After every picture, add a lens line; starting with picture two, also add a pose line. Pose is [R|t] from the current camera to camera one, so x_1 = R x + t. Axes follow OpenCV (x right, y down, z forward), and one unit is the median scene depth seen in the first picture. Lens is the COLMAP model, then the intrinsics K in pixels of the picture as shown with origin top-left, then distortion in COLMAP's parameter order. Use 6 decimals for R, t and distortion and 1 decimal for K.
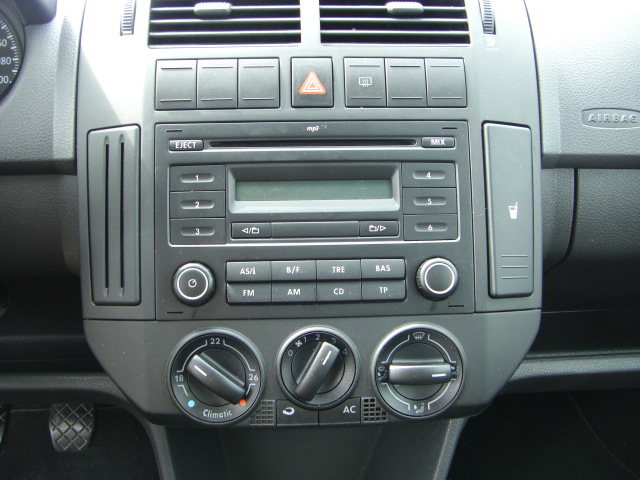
lens RADIAL K [[719.4, 0, 320.0], [0, 719.4, 240.0], [0, 0, 1]] dist [-0.188925, 0.154759]
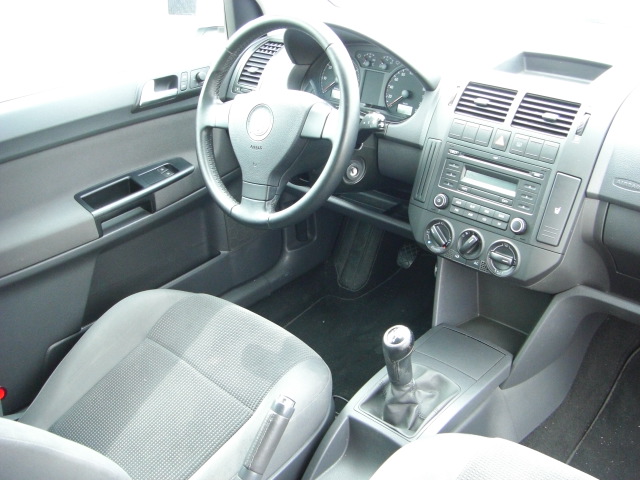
lens RADIAL K [[719.4, 0, 320.0], [0, 719.4, 240.0], [0, 0, 1]] dist [-0.188925, 0.154759]
pose [[0.685736, 0.316132, -0.655611, 1.339881], [-0.229252, 0.948715, 0.217679, -0.286595], [0.690803, 0.001030, 0.723042, -1.311918]]
